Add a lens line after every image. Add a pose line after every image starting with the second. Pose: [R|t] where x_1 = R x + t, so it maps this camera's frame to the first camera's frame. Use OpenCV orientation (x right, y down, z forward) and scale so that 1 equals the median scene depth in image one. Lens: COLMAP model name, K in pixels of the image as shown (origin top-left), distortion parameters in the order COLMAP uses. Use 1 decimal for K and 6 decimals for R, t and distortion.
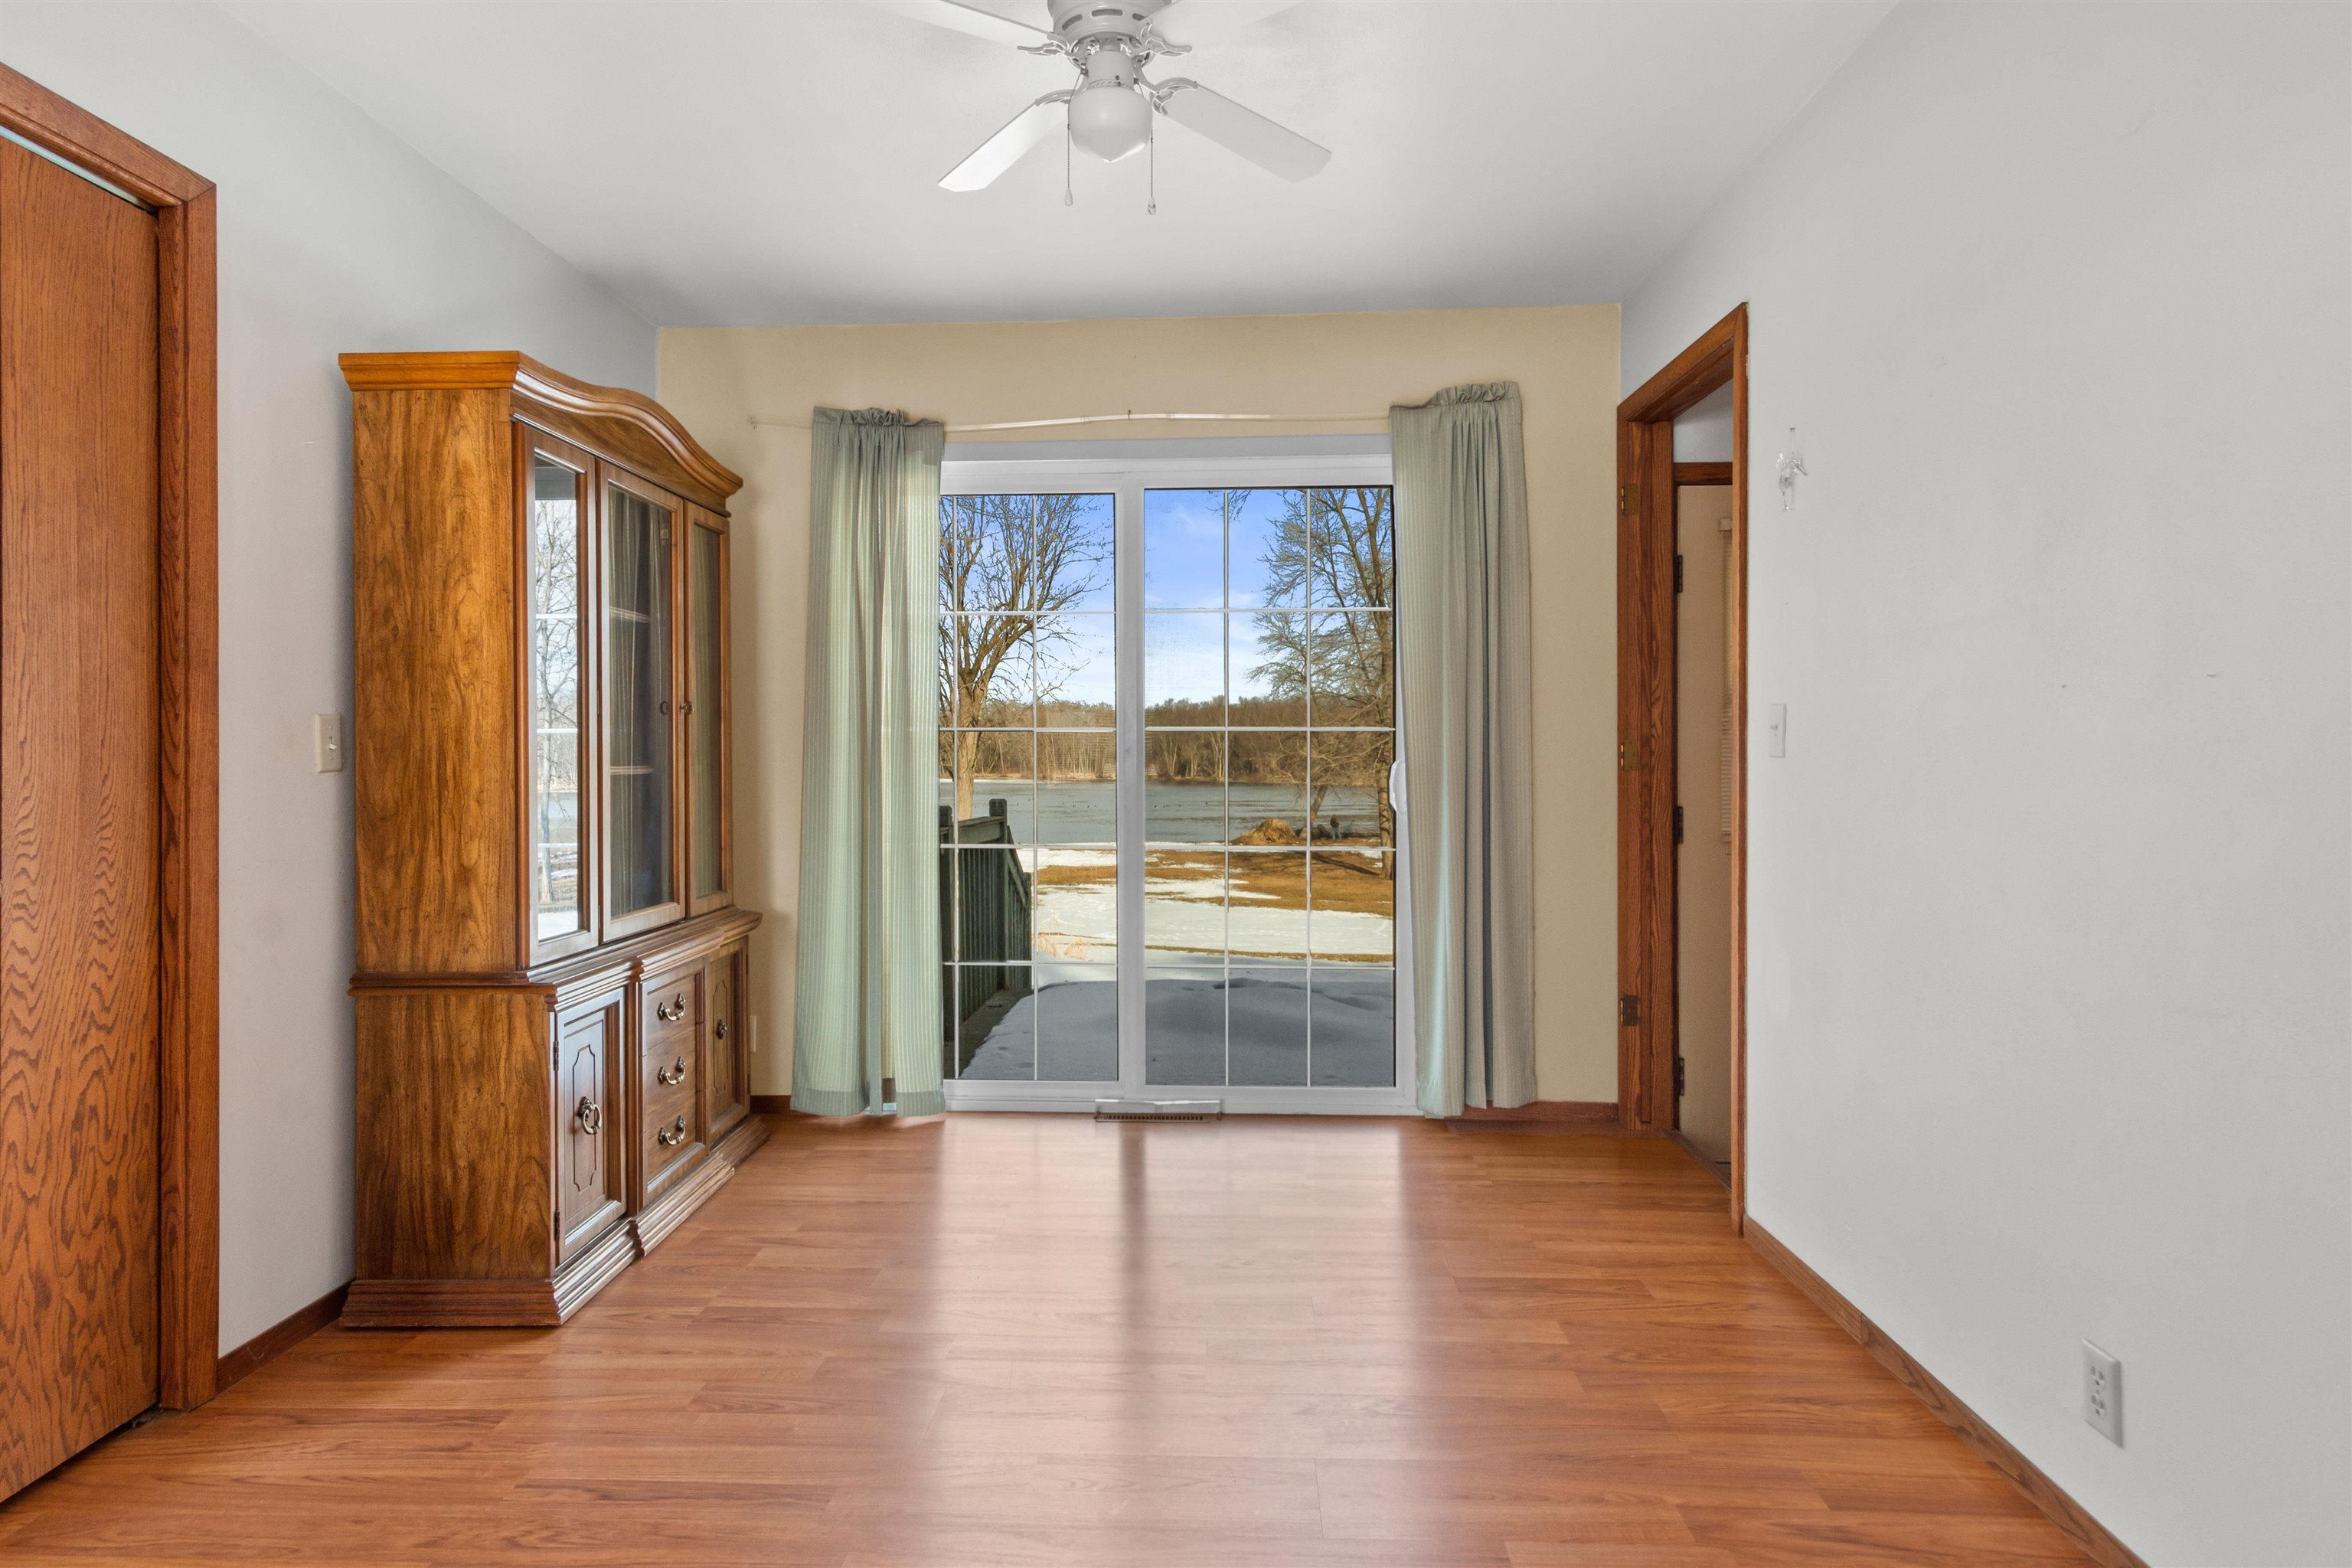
lens RADIAL K [[1097.6, 0, 1157.4], [0, 1097.6, 767.6], [0, 0, 1]] dist [0.003528, 0.000138]
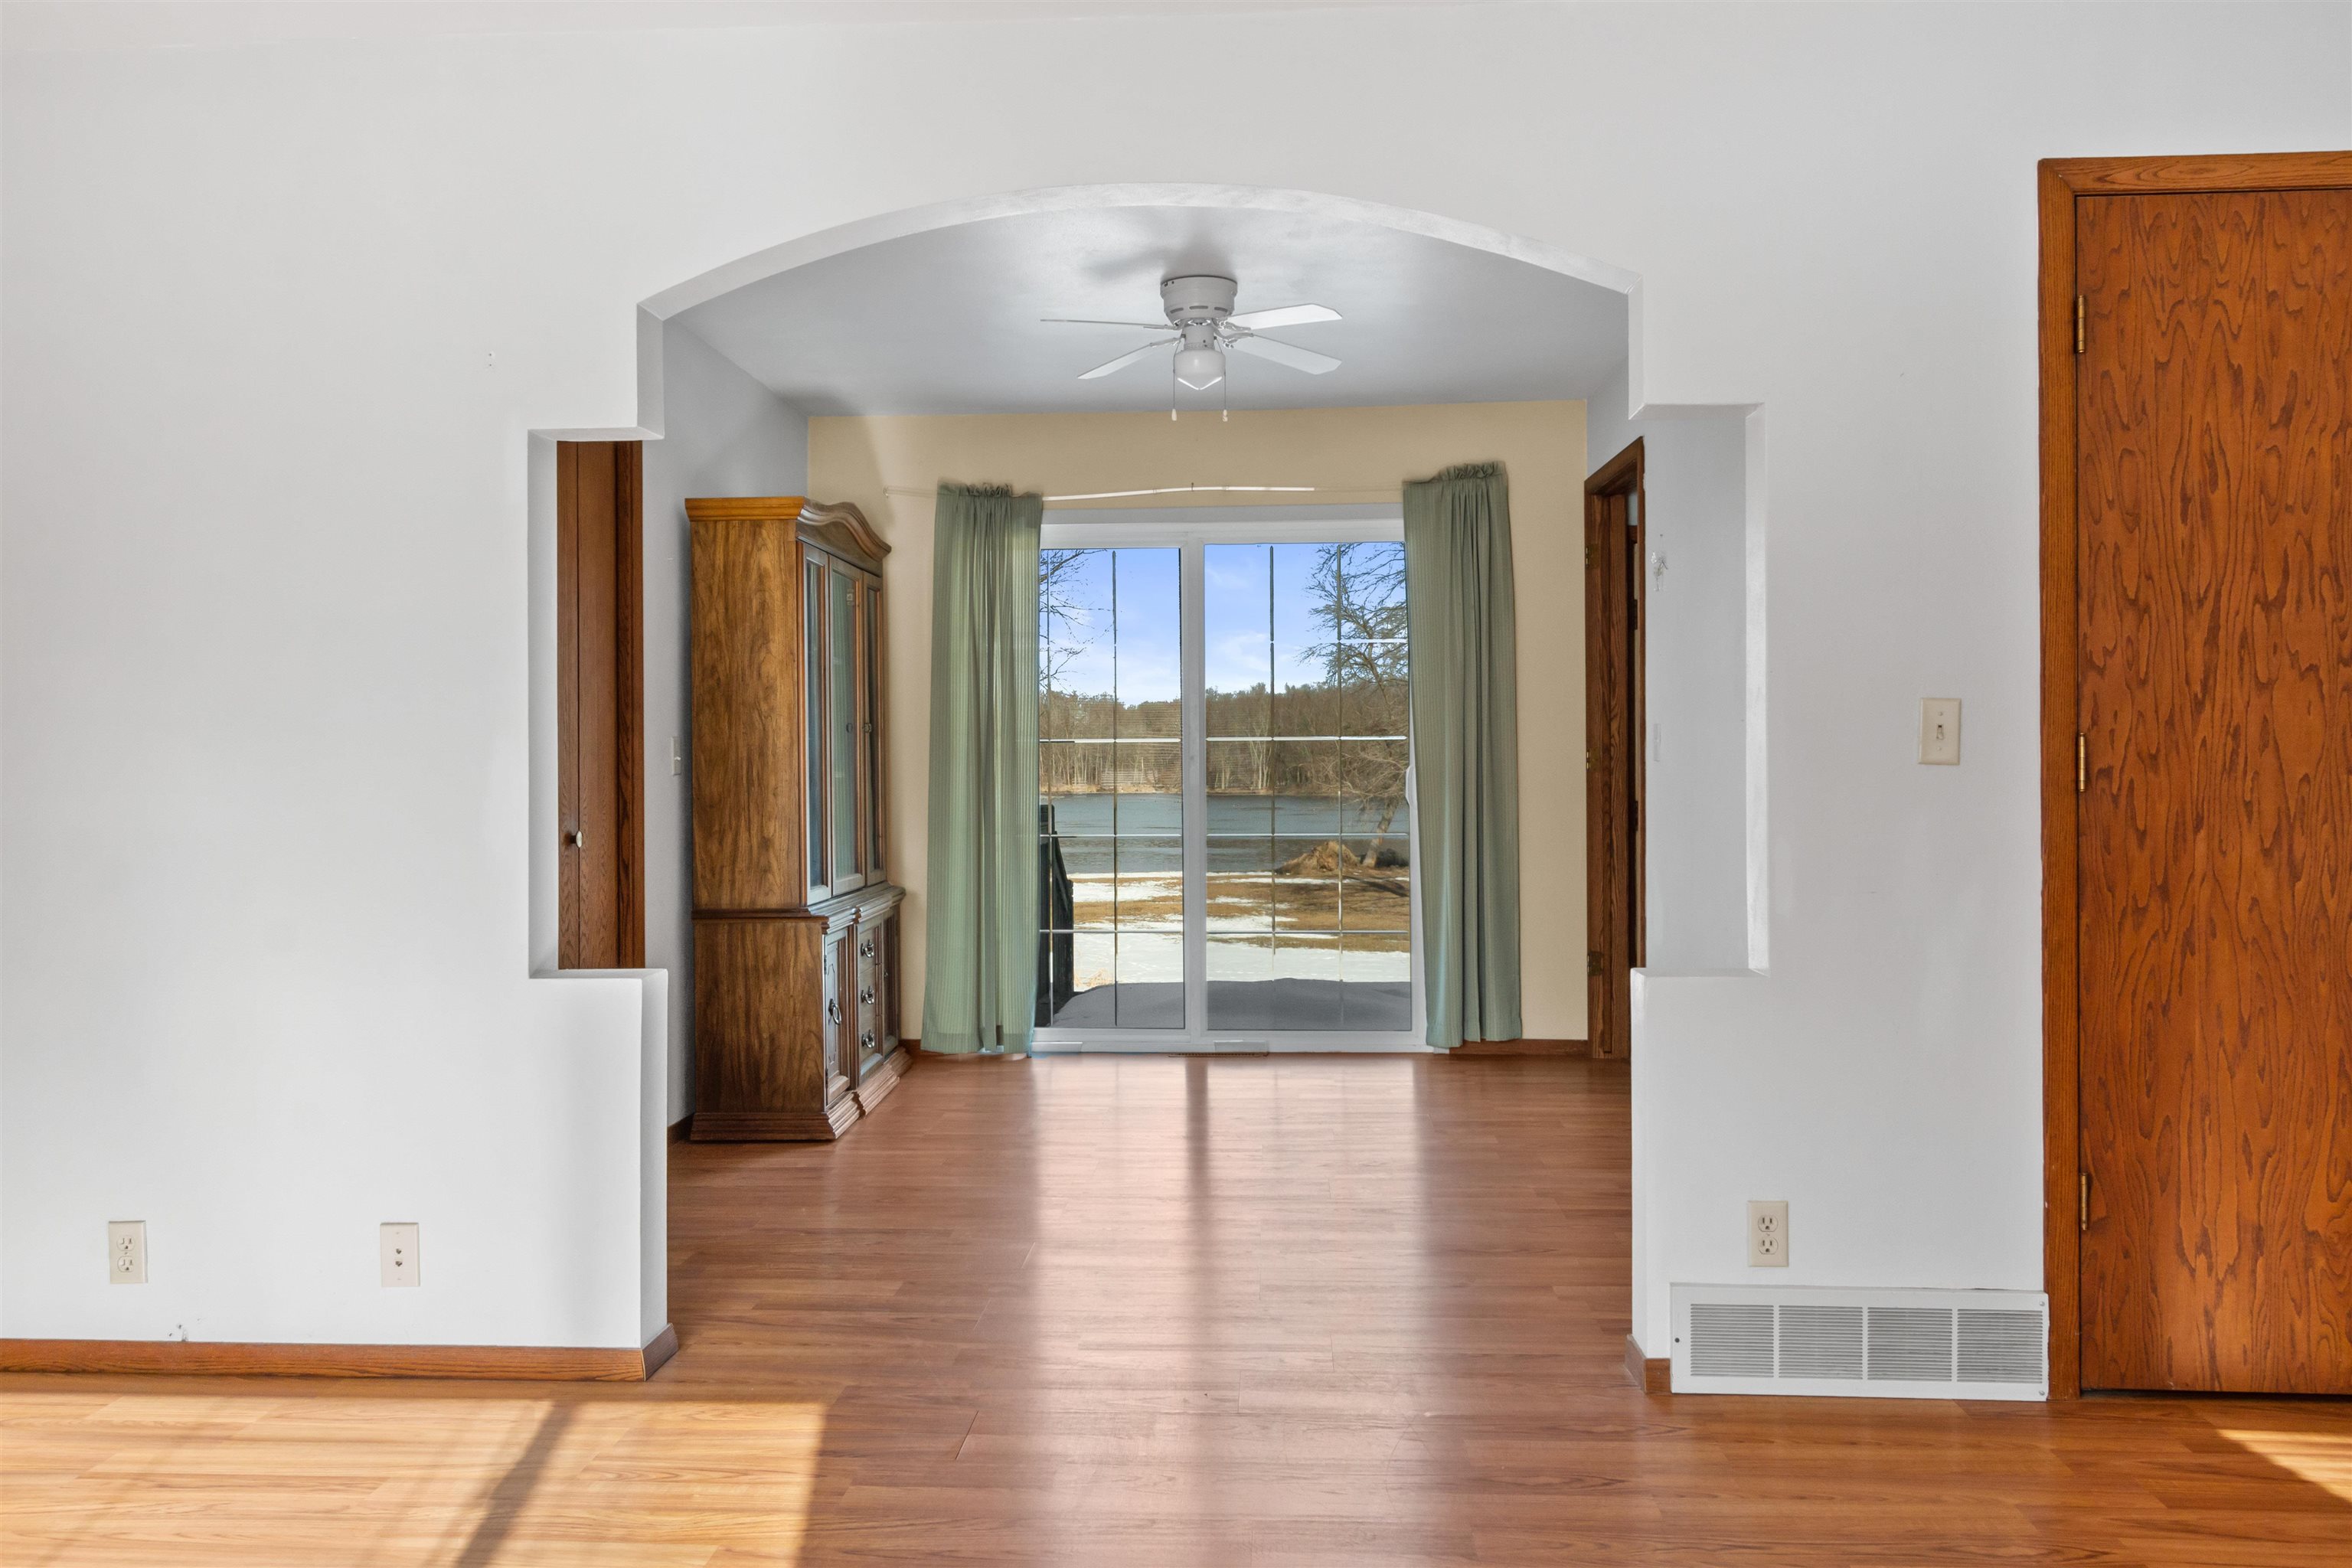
lens RADIAL K [[1638.8, 0, 1153.0], [0, 1638.8, 770.6], [0, 0, 1]] dist [0.004075, 0.003928]
pose [[0.999969, -0.003863, -0.006838, -0.062388], [0.003823, 0.999976, -0.005861, 0.009646], [0.006860, 0.005835, 0.999959, -0.897656]]
